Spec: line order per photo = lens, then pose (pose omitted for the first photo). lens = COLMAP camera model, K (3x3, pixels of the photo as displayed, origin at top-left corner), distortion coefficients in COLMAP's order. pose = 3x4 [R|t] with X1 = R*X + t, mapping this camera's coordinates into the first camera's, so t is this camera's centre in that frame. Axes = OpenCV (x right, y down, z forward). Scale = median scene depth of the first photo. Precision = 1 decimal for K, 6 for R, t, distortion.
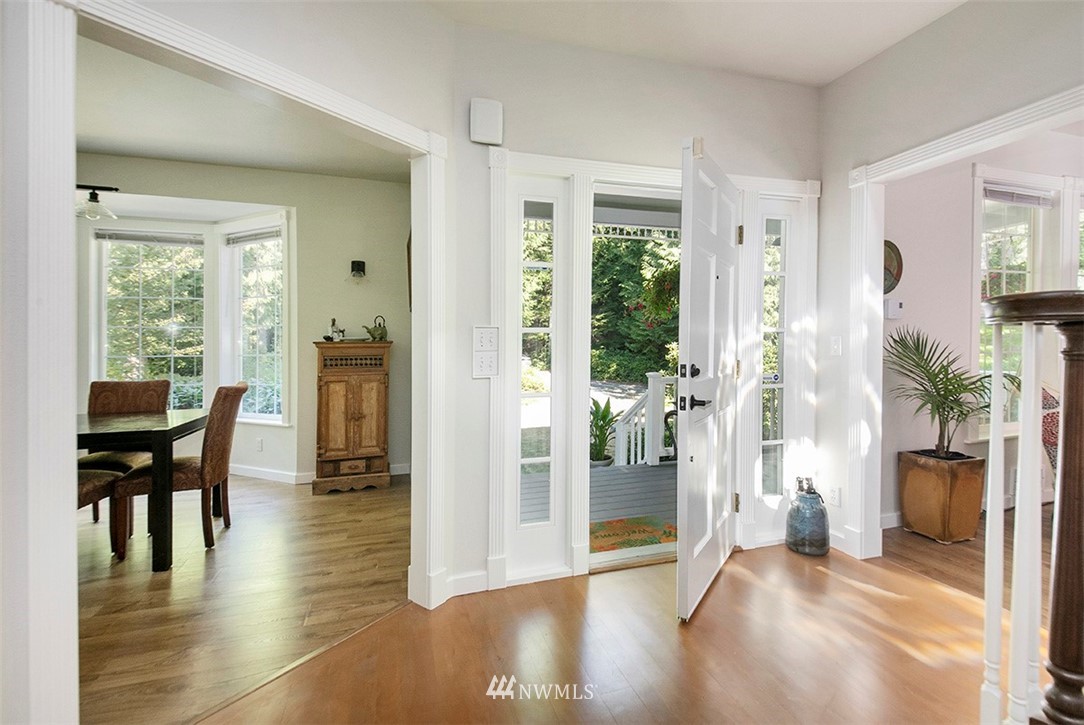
lens RADIAL K [[494.9, 0, 545.1], [0, 494.9, 354.9], [0, 0, 1]] dist [0.001378, -0.000069]
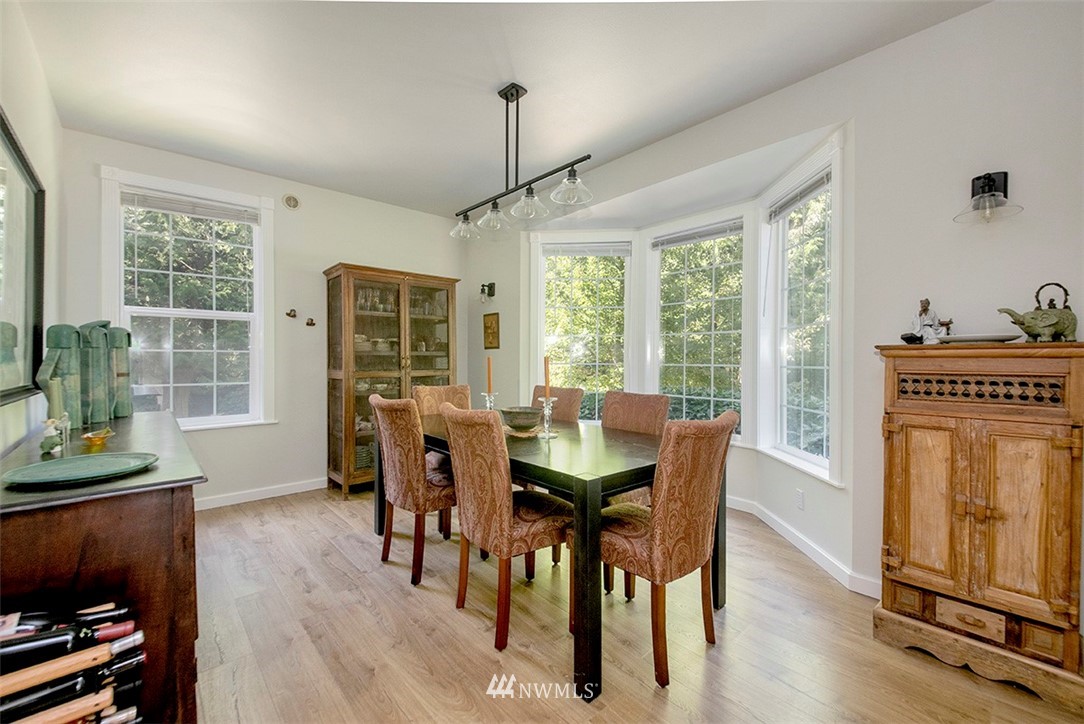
lens RADIAL K [[468.8, 0, 546.1], [0, 468.8, 358.1], [0, 0, 1]] dist [-0.001474, -0.000721]
pose [[0.420248, -0.002460, -0.907406, -0.163118], [-0.013232, 0.999873, -0.008839, -0.004440], [0.907313, 0.015721, 0.420162, 0.468136]]
